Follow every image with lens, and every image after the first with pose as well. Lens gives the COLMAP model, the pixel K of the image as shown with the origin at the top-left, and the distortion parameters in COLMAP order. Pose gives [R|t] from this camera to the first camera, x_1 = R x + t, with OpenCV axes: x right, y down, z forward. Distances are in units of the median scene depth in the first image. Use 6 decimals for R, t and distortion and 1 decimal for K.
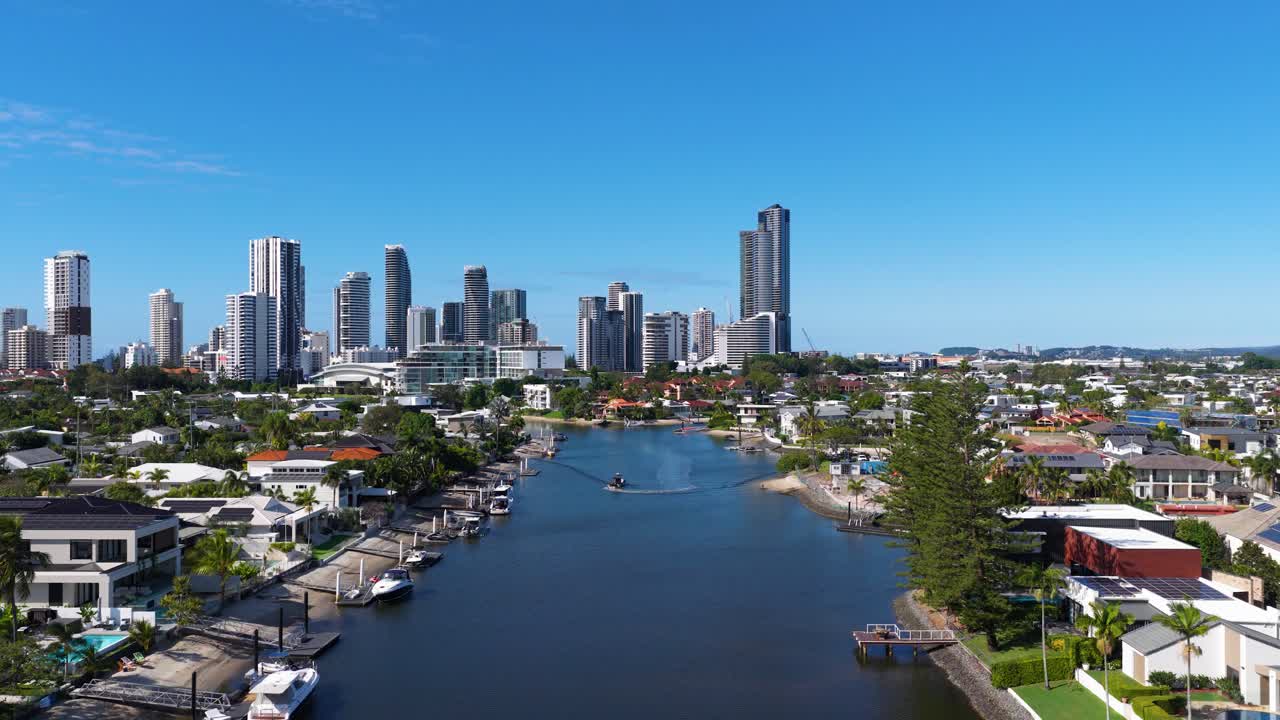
lens RADIAL K [[1095.2, 0, 640.0], [0, 1095.2, 360.0], [0, 0, 1]] dist [-0.004863, -0.009126]
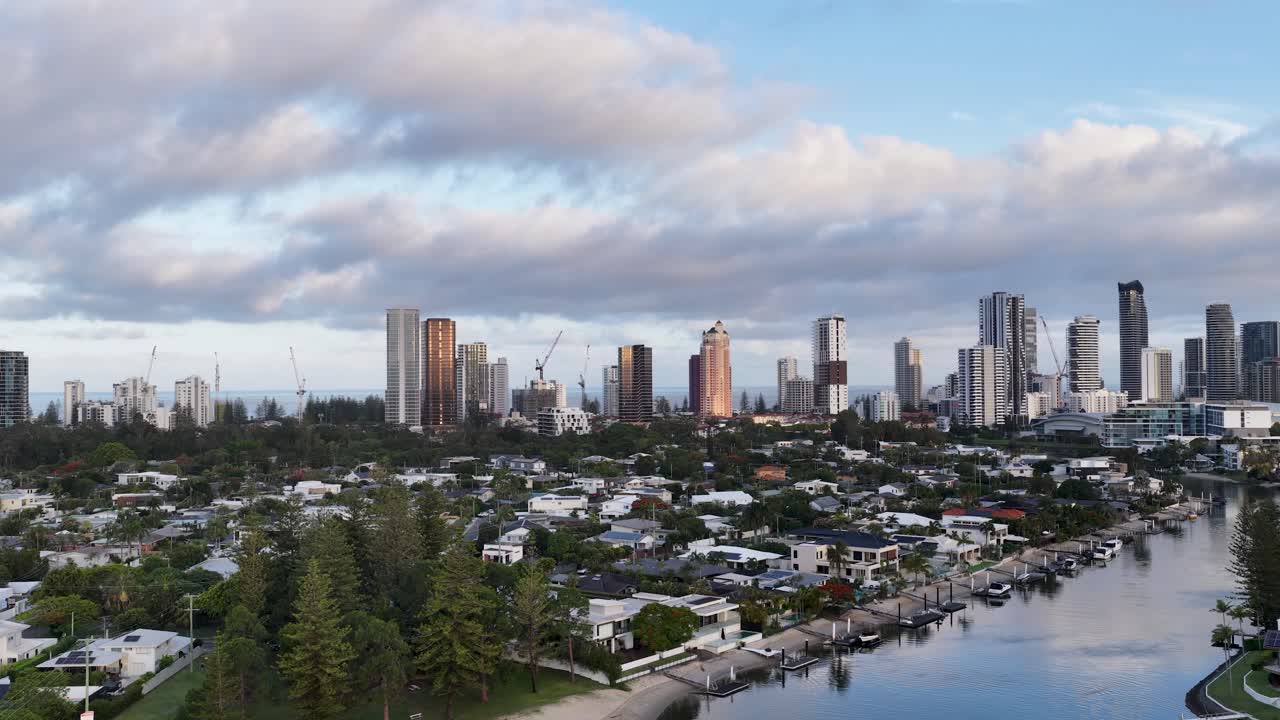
lens RADIAL K [[1279.4, 0, 640.0], [0, 1279.4, 360.0], [0, 0, 1]] dist [0.000044, 0.008235]
pose [[0.813475, -0.009815, -0.581517, 0.186923], [0.004478, 0.999934, -0.010613, -0.057713], [0.581583, 0.006029, 0.813465, -0.397932]]
